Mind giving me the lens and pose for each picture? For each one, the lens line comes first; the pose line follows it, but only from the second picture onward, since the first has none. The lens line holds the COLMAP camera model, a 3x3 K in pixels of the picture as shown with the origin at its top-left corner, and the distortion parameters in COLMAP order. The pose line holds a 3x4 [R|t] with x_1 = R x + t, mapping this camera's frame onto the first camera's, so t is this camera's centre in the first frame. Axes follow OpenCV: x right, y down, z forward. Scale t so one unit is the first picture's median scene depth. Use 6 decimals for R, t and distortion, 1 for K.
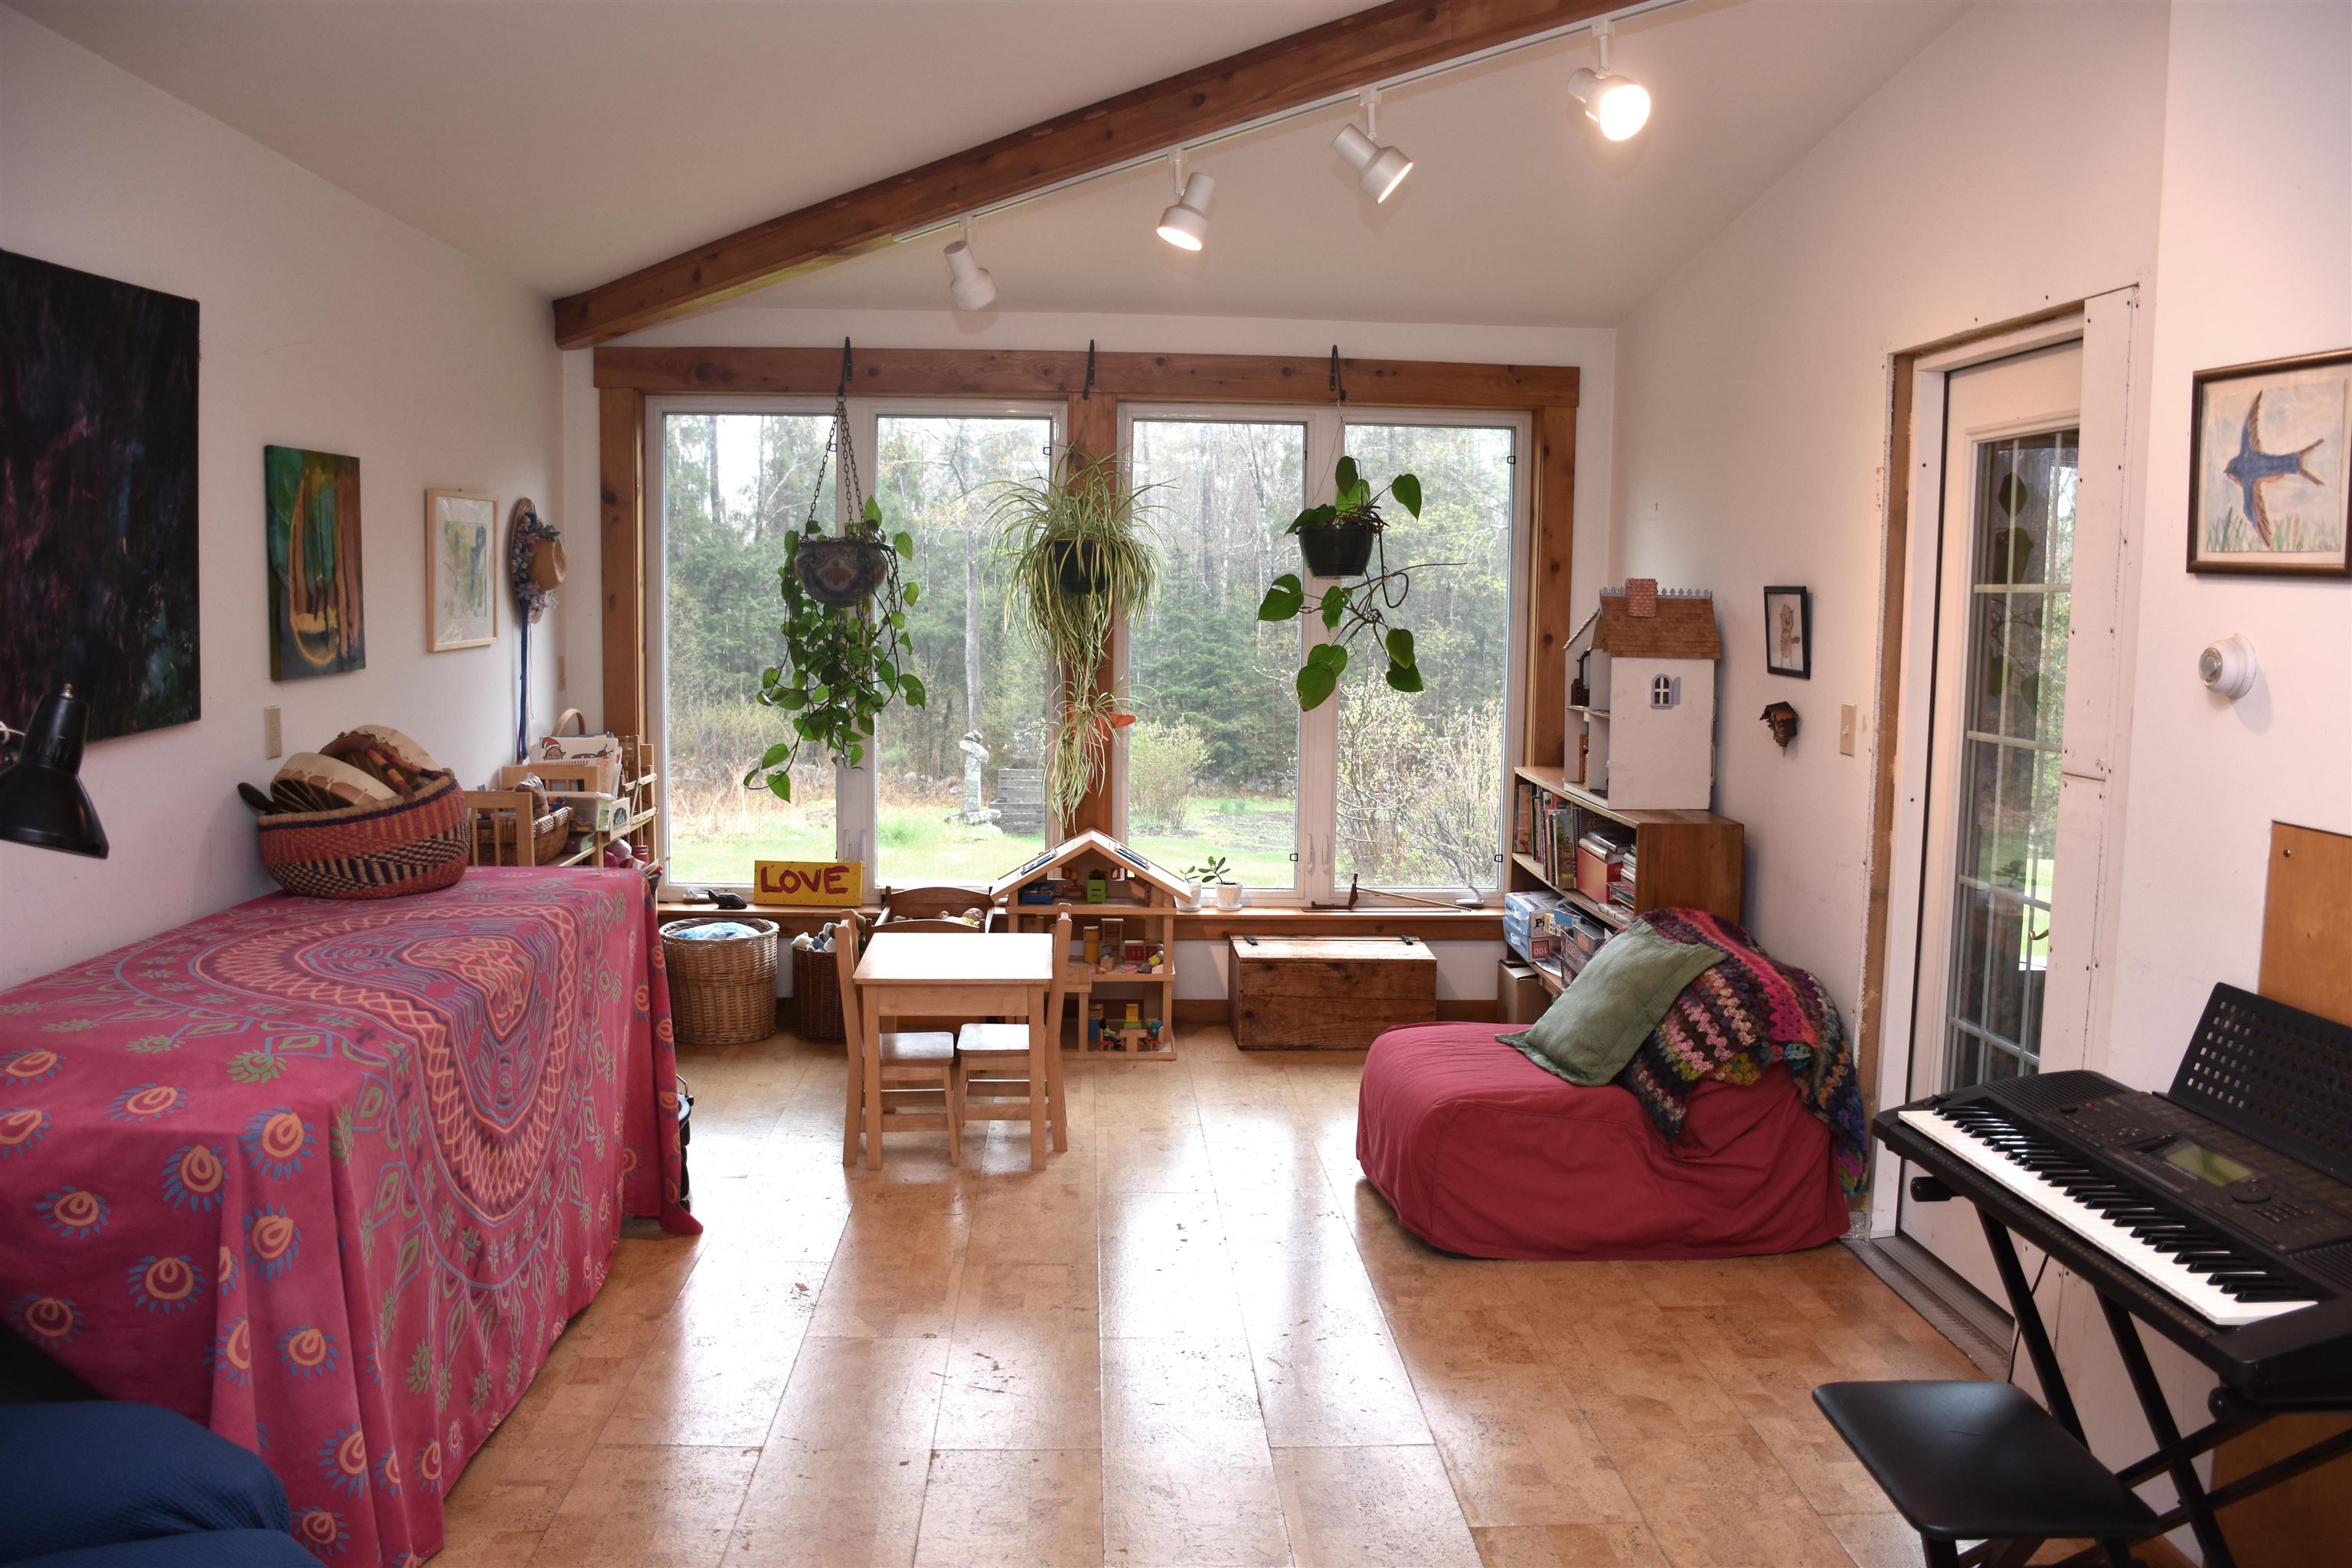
lens RADIAL K [[1861.2, 0, 1177.4], [0, 1861.2, 780.7], [0, 0, 1]] dist [-0.118964, 0.071307]
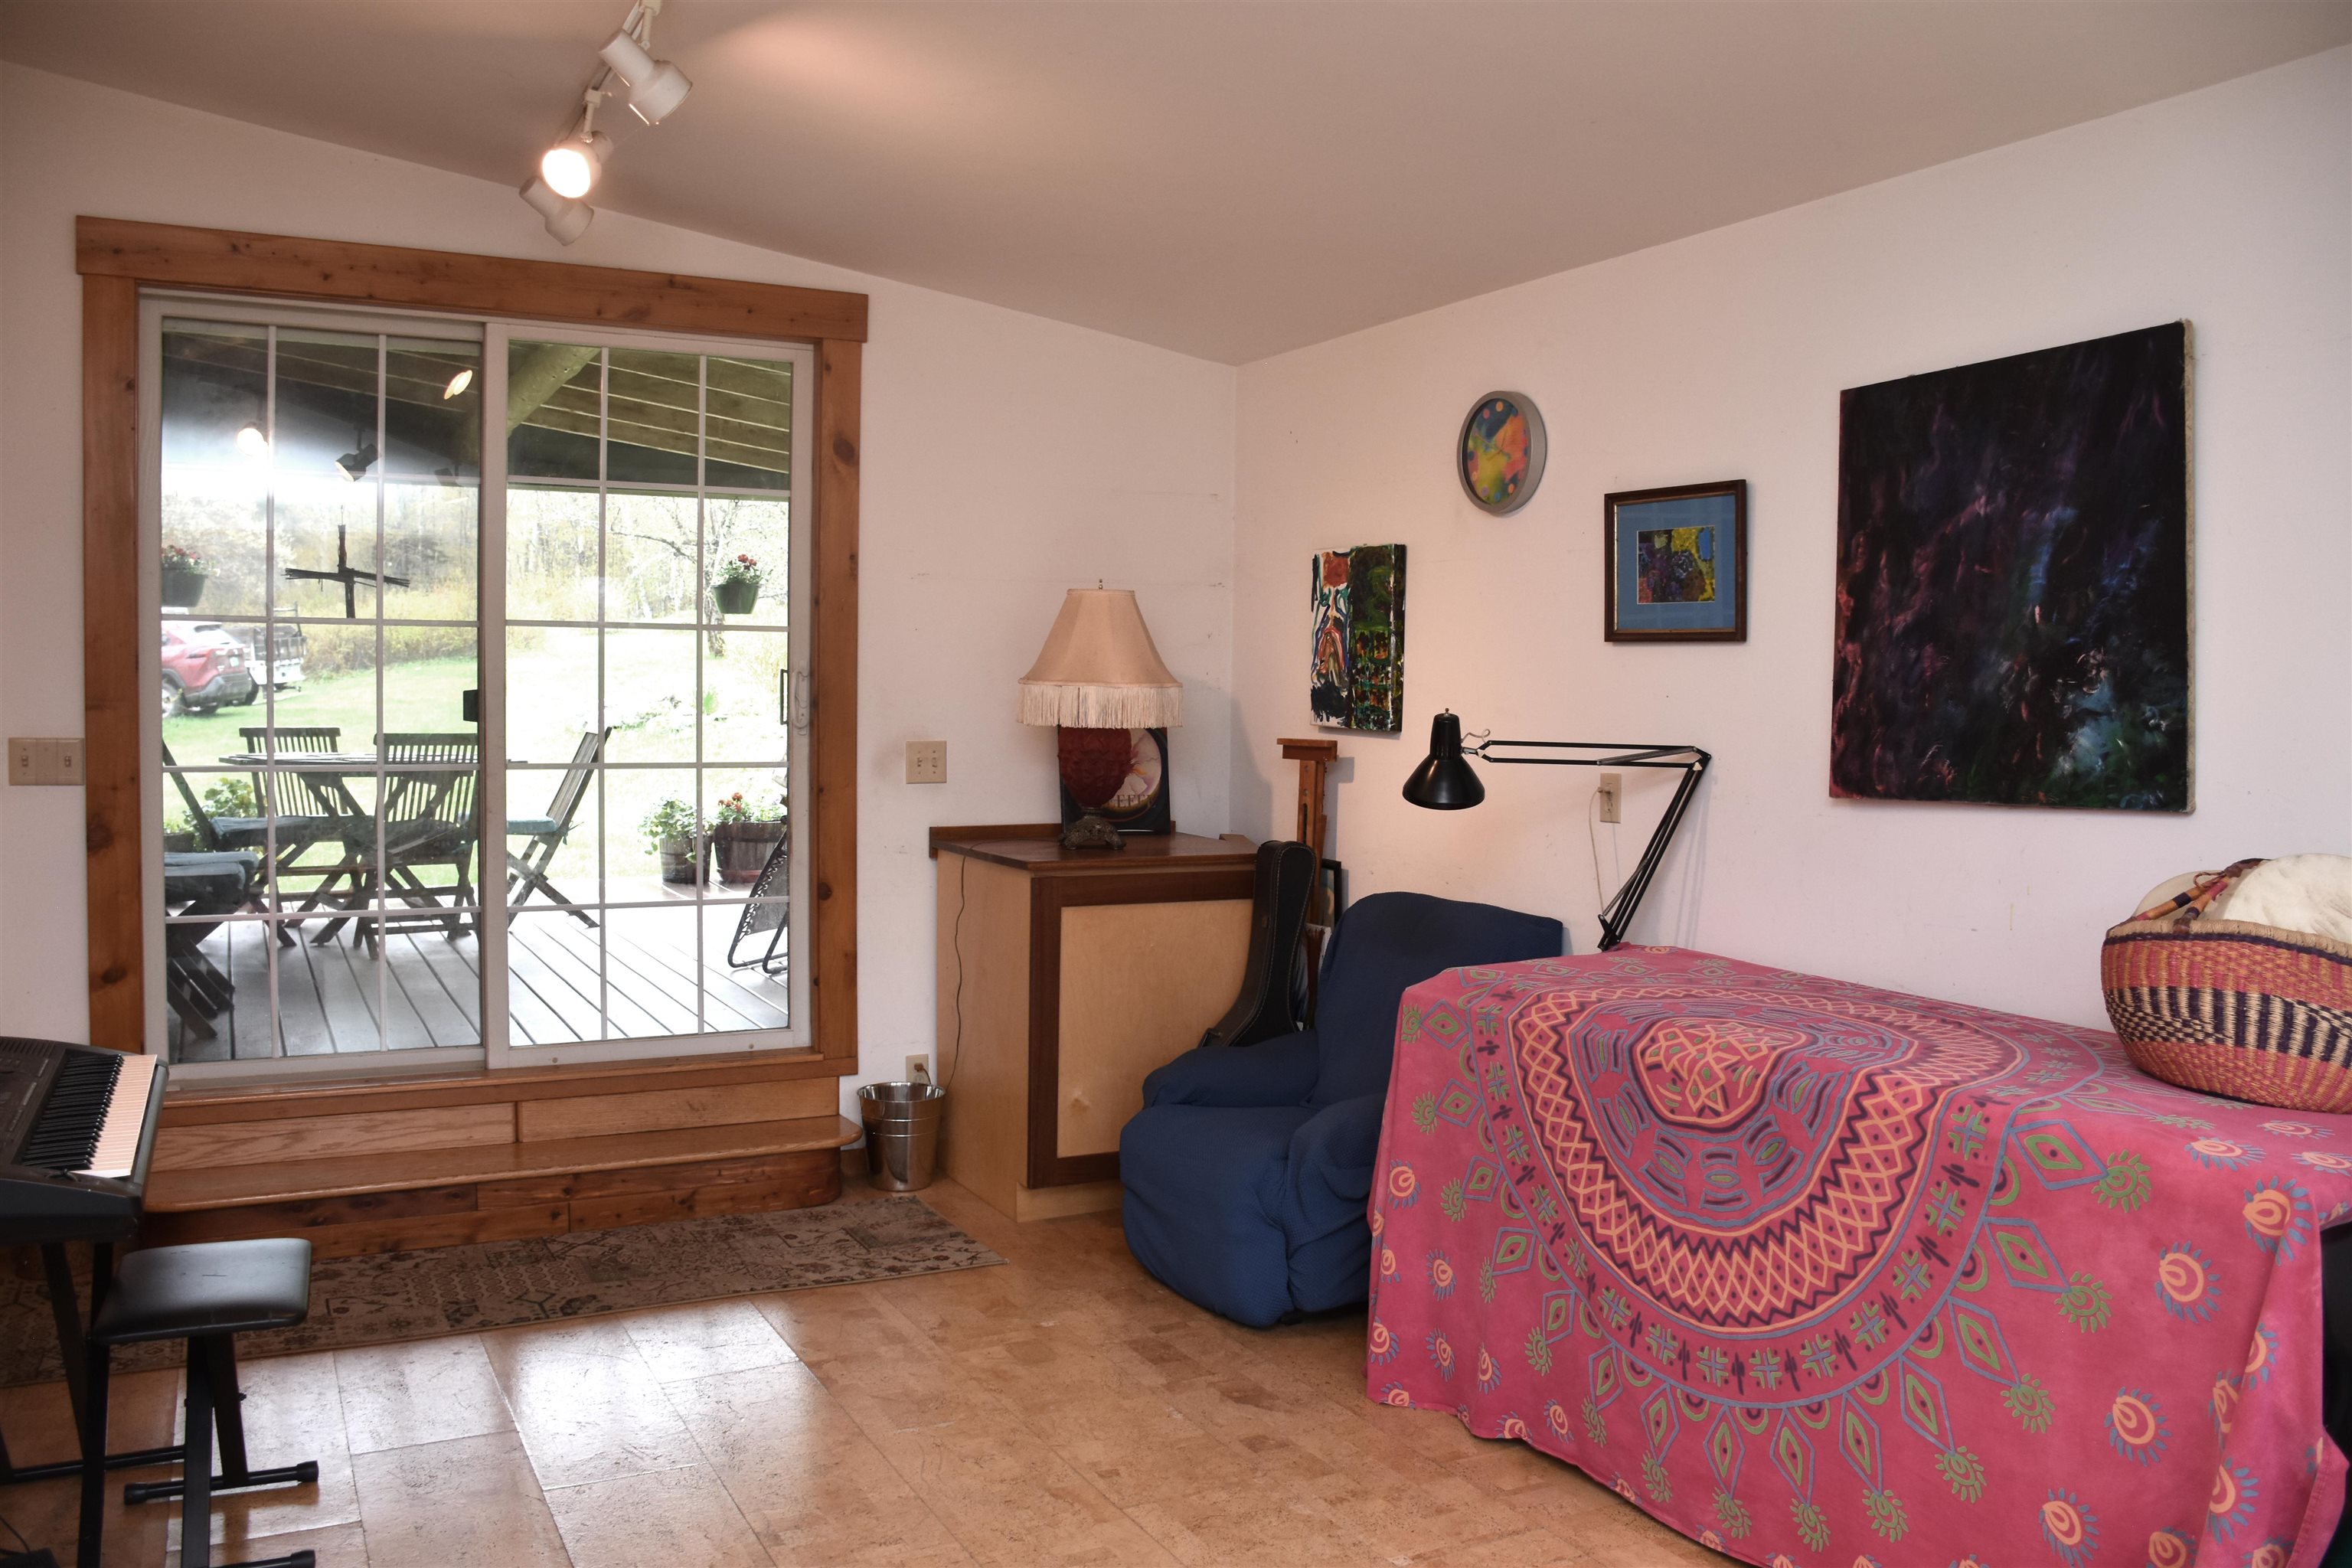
lens RADIAL K [[1861.2, 0, 1177.2], [0, 1861.2, 779.0], [0, 0, 1]] dist [-0.118964, 0.071307]
pose [[-0.909277, -0.013105, -0.415984, 0.270186], [-0.073818, 0.988735, 0.130205, -0.142812], [0.409592, 0.149100, -0.900002, 1.799125]]
